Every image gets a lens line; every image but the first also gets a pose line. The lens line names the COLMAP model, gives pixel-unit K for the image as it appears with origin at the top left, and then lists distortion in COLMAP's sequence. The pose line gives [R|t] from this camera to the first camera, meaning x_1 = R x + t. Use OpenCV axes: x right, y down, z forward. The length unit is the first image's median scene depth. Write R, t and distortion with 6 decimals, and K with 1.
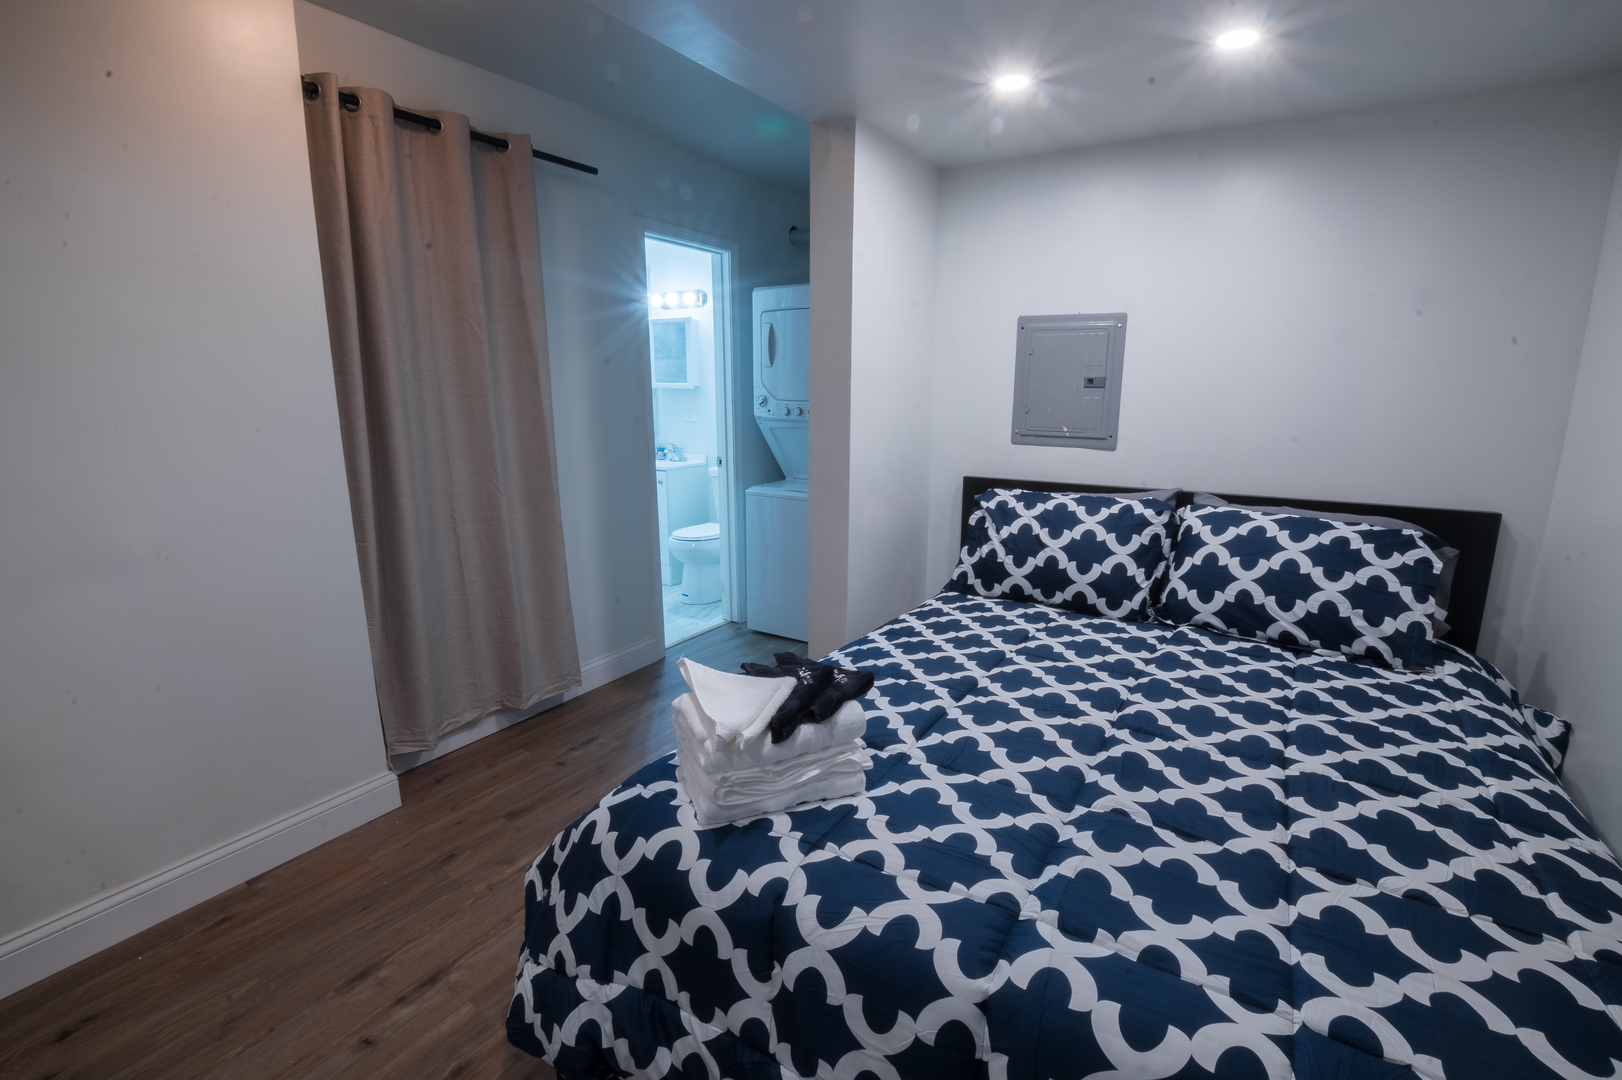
lens RADIAL K [[726.2, 0, 811.0], [0, 726.2, 540.0], [0, 0, 1]] dist [-0.001629, -0.000020]
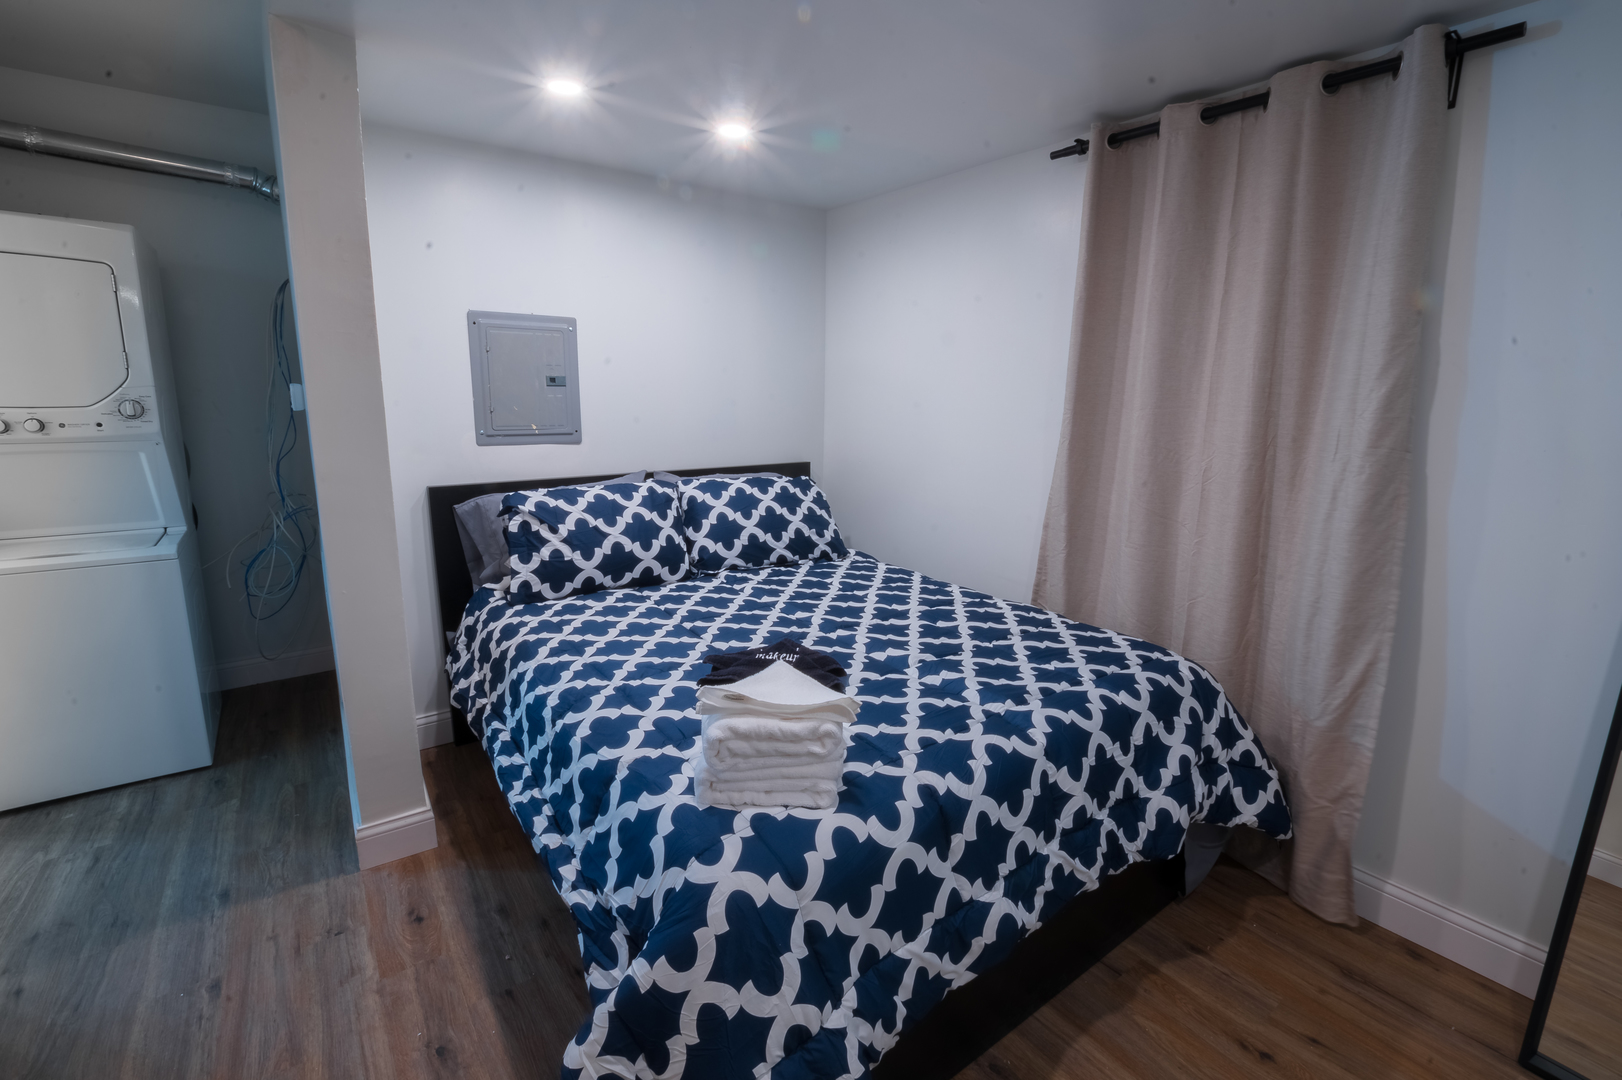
lens RADIAL K [[762.7, 0, 811.0], [0, 762.7, 540.0], [0, 0, 1]] dist [-0.001863, -0.000238]
pose [[0.379944, -0.187658, 0.905774, -0.640660], [0.186500, 0.974637, 0.123694, -0.073897], [-0.906014, 0.121930, 0.405305, 0.299583]]
